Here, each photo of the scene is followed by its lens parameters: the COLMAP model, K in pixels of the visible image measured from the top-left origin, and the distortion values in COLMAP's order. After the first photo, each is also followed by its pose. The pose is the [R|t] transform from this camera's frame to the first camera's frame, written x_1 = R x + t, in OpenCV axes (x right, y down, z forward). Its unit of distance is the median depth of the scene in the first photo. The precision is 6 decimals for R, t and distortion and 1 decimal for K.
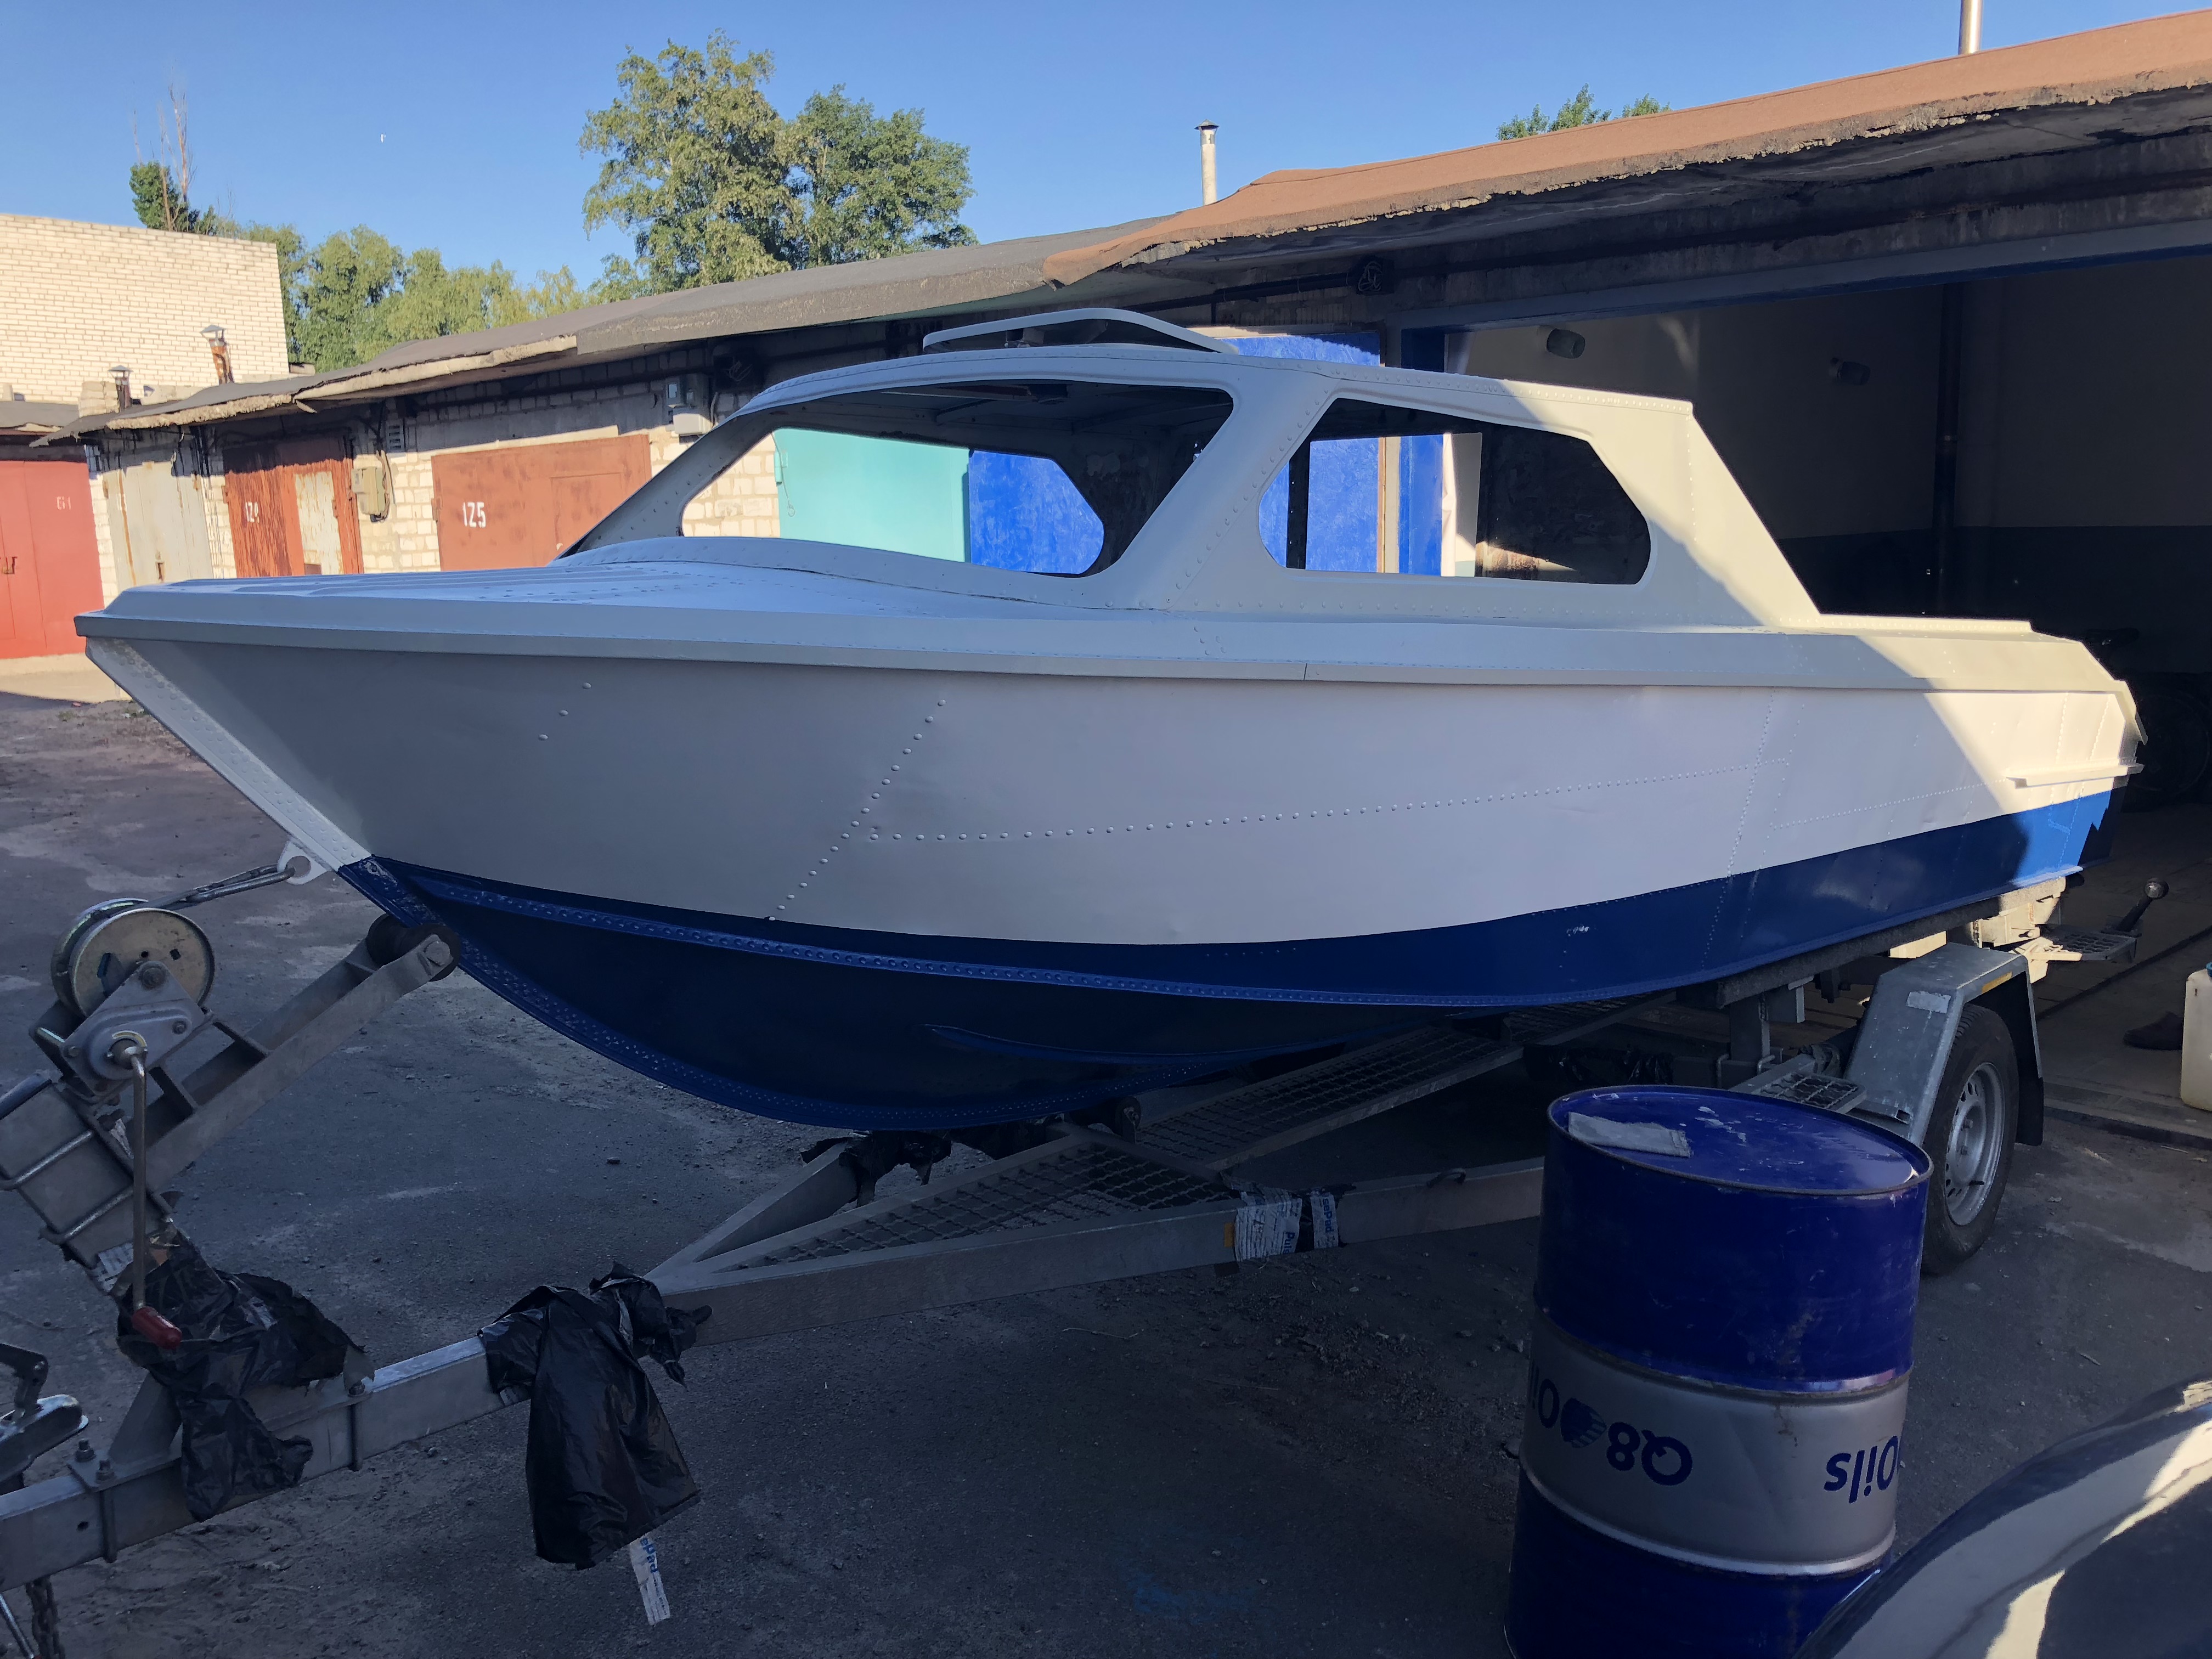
lens RADIAL K [[1772.3, 0, 1107.2], [0, 1772.3, 820.0], [0, 0, 1]] dist [0.014489, -0.007117]
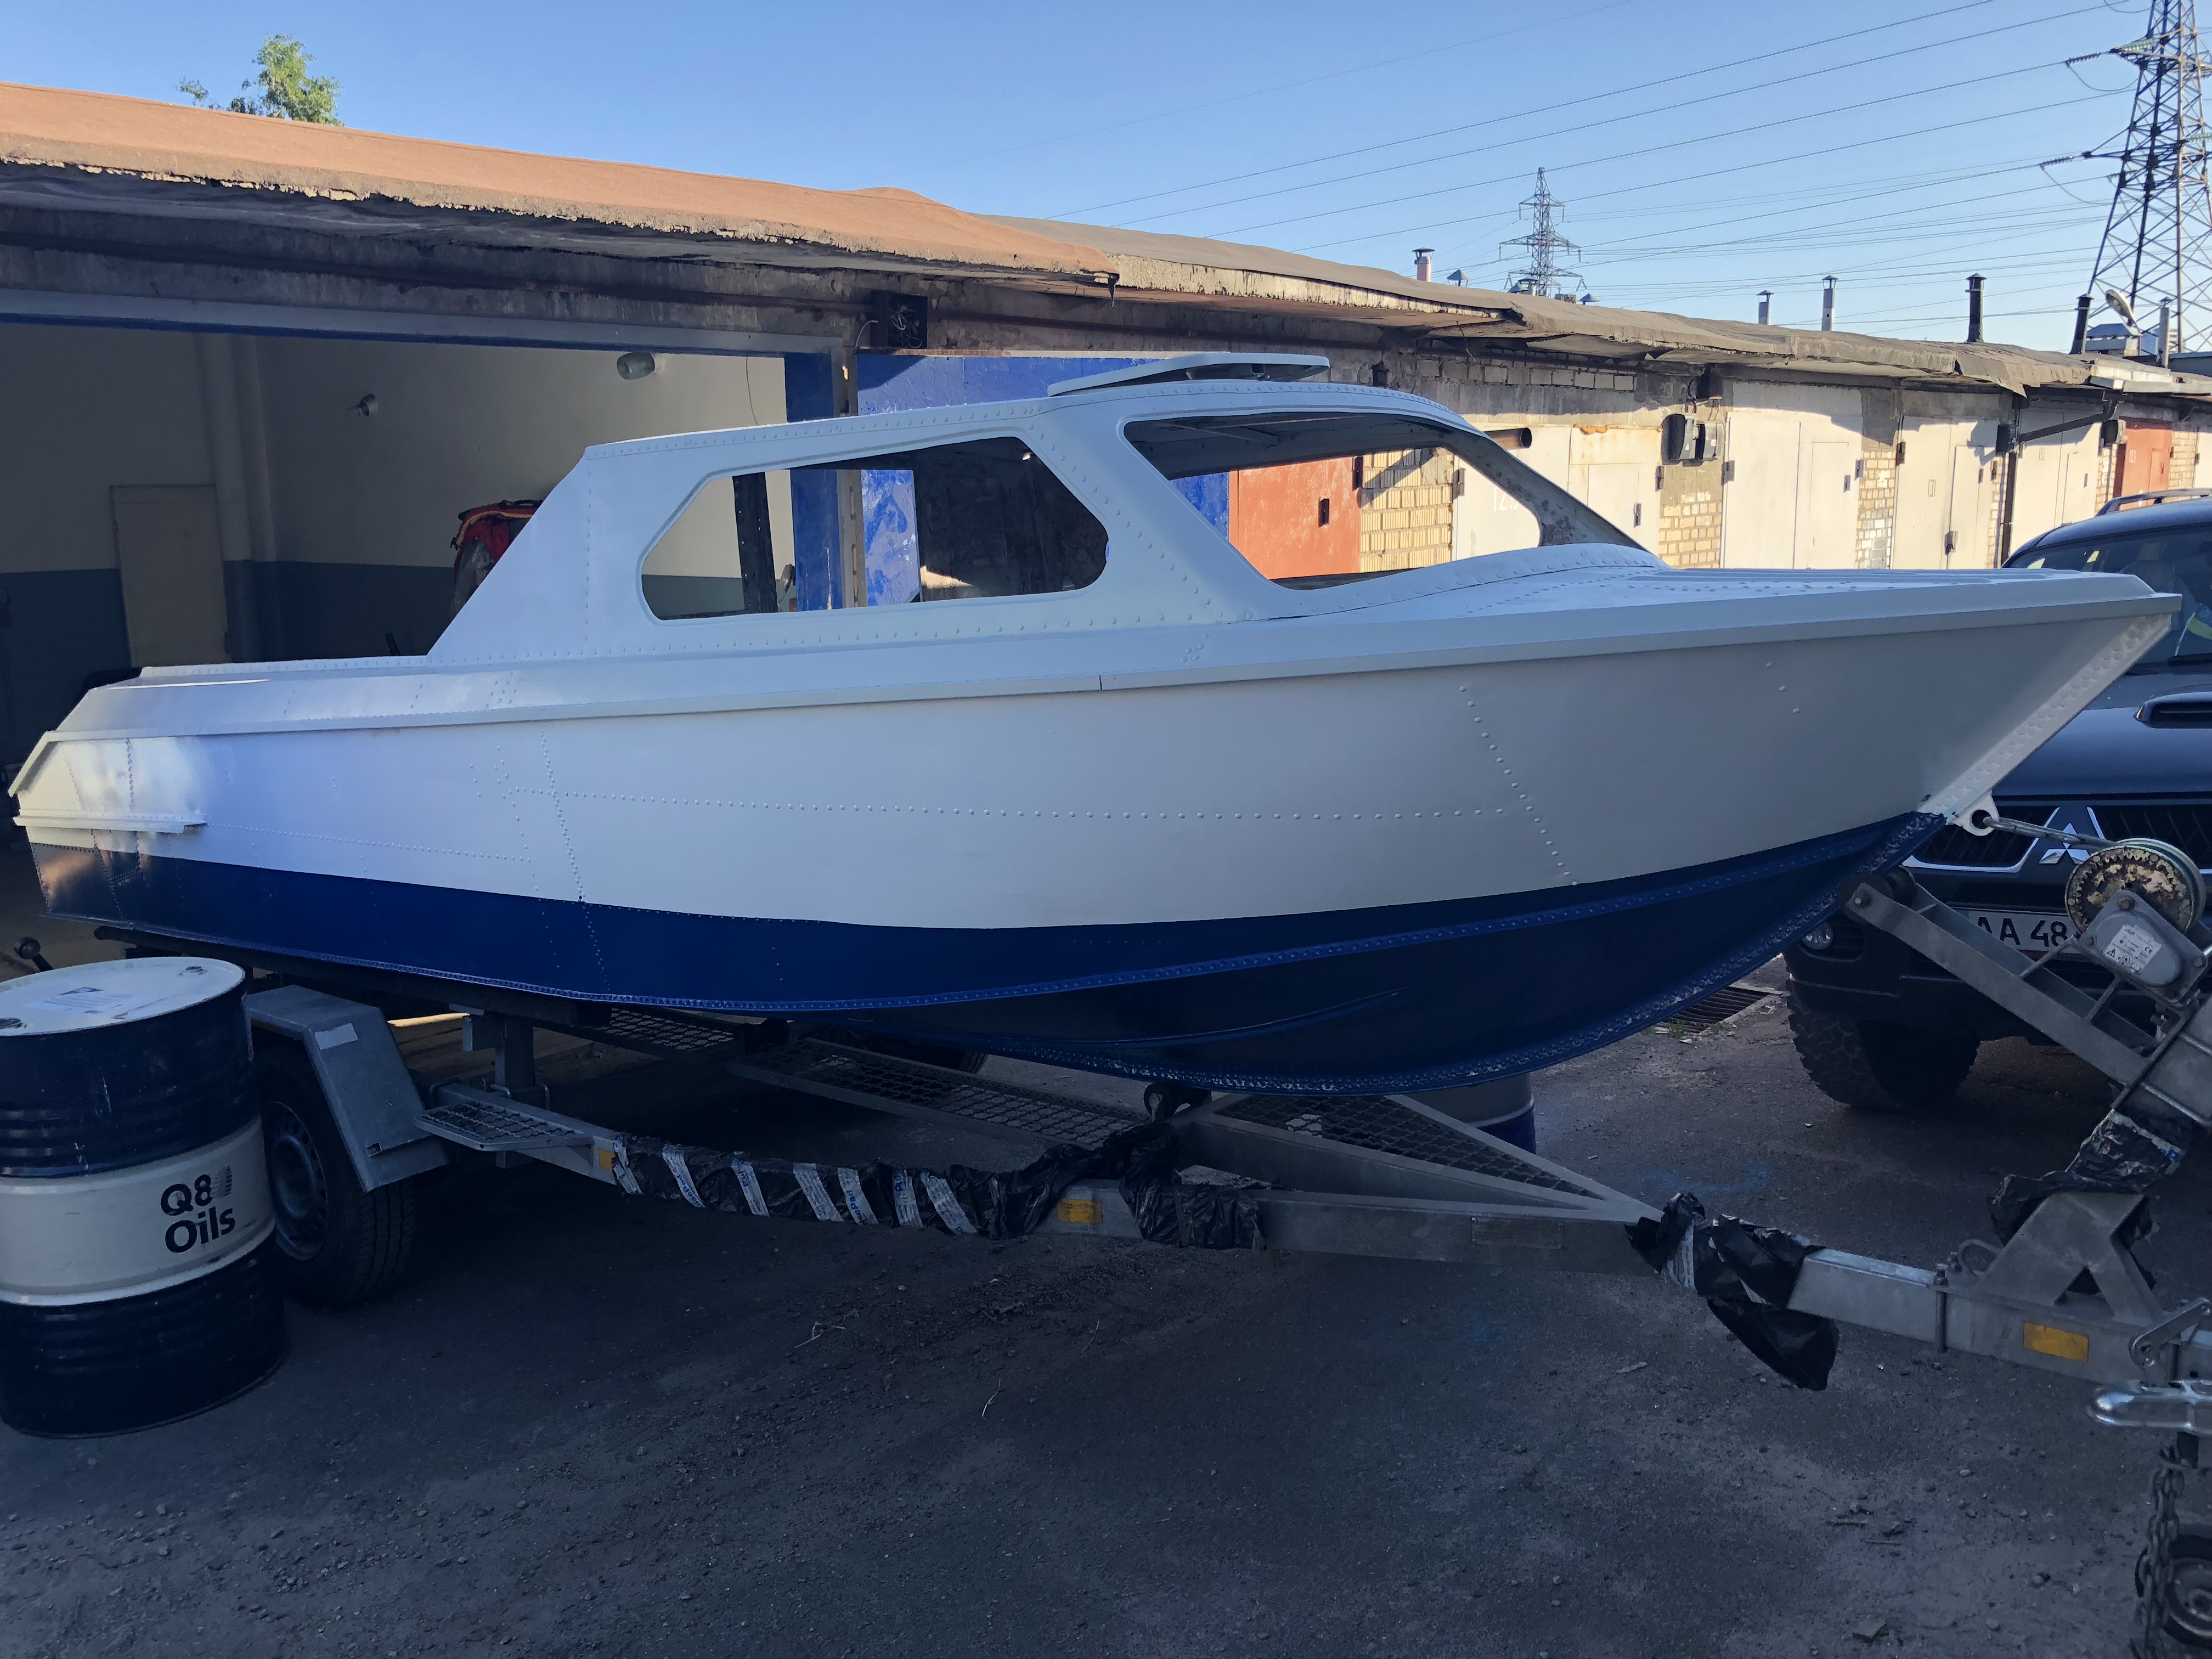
lens RADIAL K [[1772.3, 0, 1106.7], [0, 1772.3, 841.6], [0, 0, 1]] dist [0.014489, -0.007117]
pose [[-0.051055, -0.172610, 0.983666, -0.732185], [0.198203, 0.963608, 0.179377, -0.131226], [-0.978830, 0.204123, -0.014985, 0.733593]]
